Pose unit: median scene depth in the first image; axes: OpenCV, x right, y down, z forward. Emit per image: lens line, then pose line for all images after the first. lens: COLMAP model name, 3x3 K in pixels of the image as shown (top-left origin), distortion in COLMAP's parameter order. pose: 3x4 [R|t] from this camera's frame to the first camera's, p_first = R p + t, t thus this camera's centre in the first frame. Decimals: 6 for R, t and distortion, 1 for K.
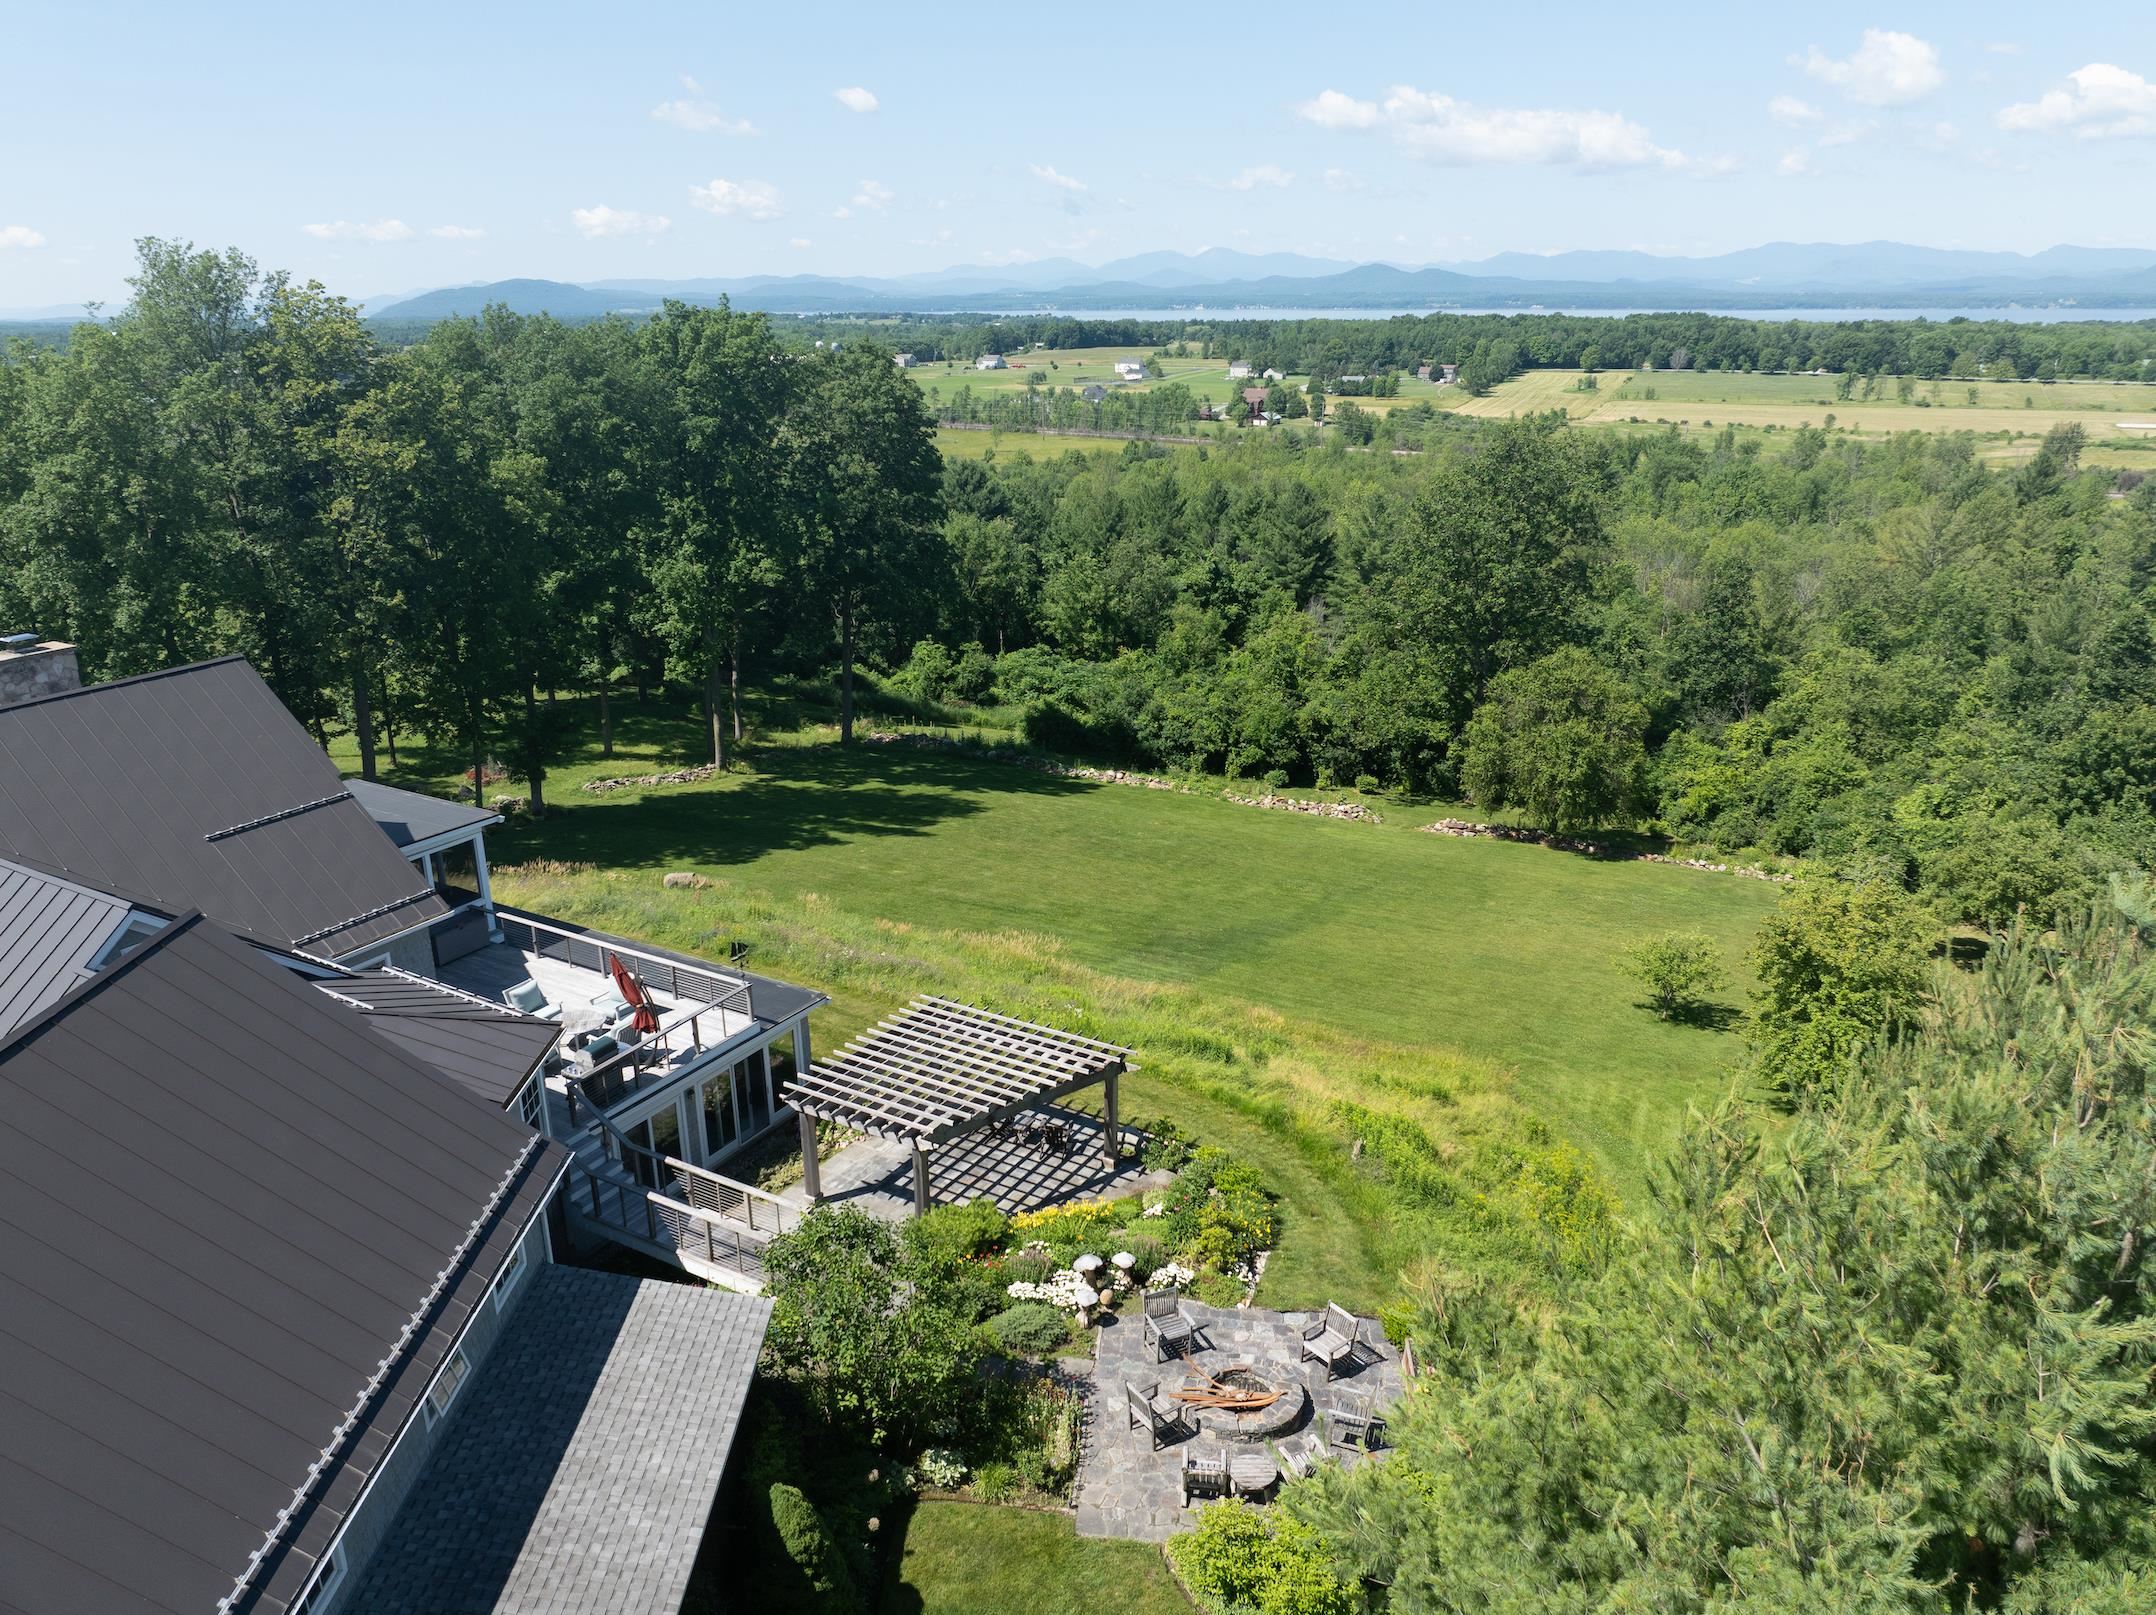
lens RADIAL K [[1530.2, 0, 1078.0], [0, 1530.2, 807.5], [0, 0, 1]] dist [-0.037082, -0.008394]
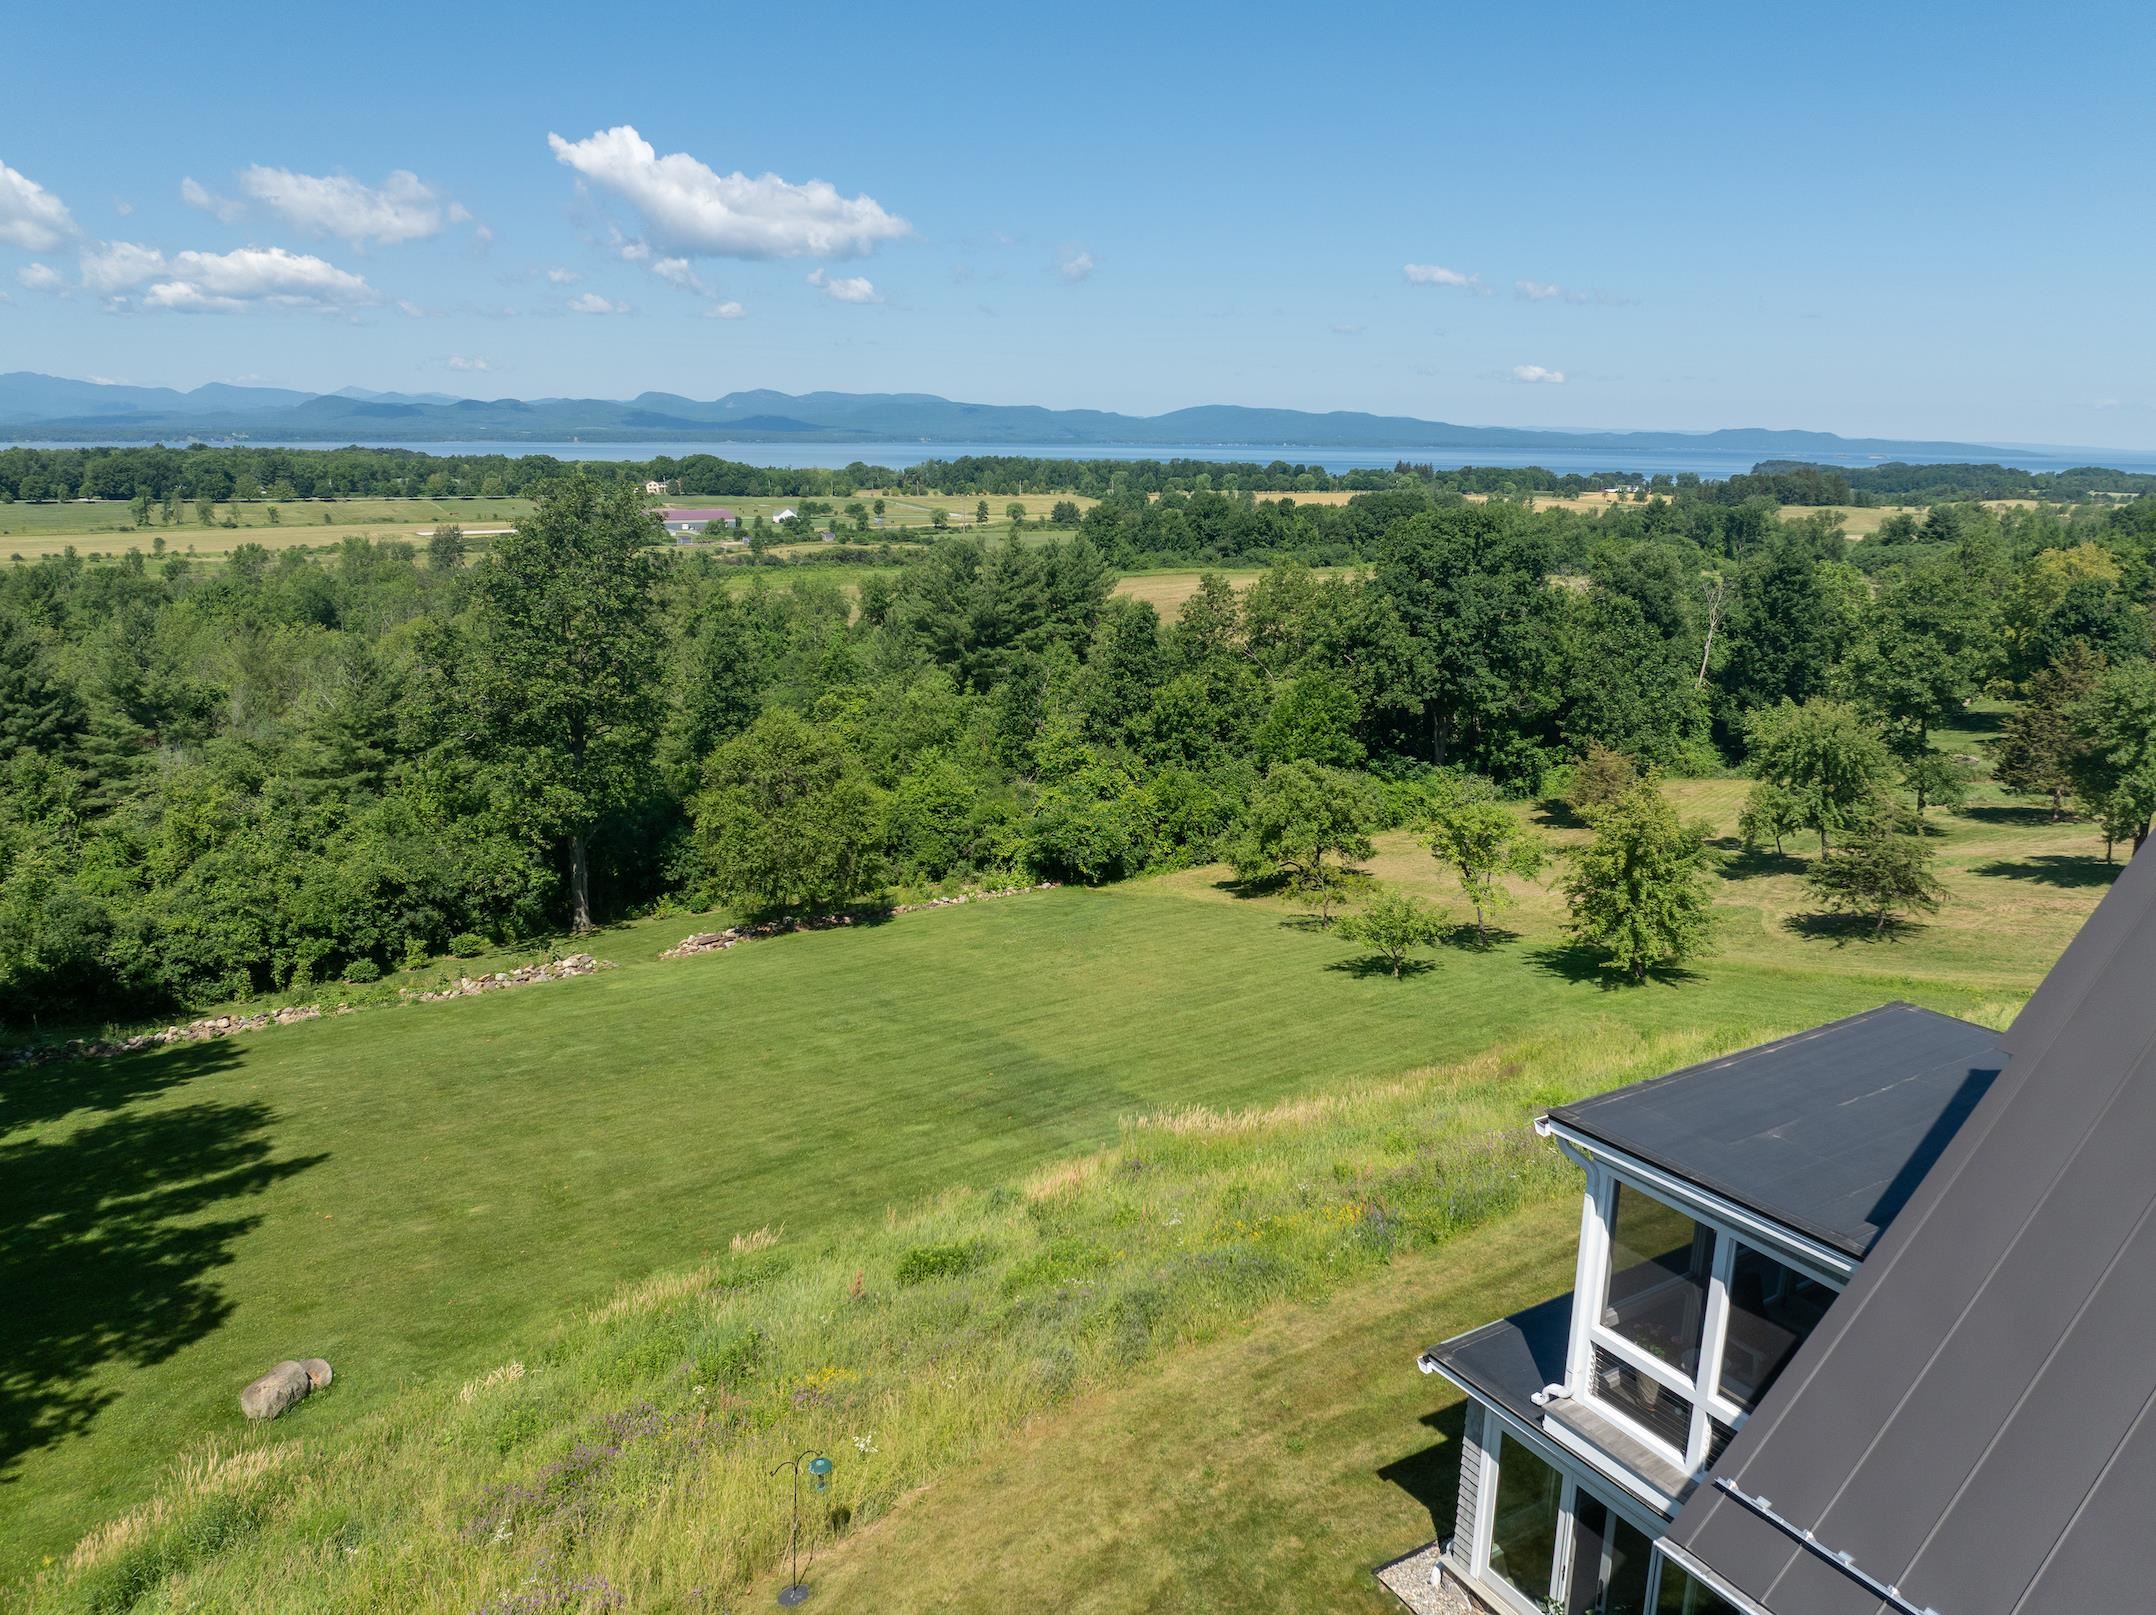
lens RADIAL K [[1513.8, 0, 1078.0], [0, 1513.8, 807.5], [0, 0, 1]] dist [-0.003862, -0.002034]
pose [[0.492397, -0.193717, 0.848539, -0.072188], [0.263732, 0.962291, 0.066646, -0.012505], [-0.829452, 0.190971, 0.524919, 0.077820]]
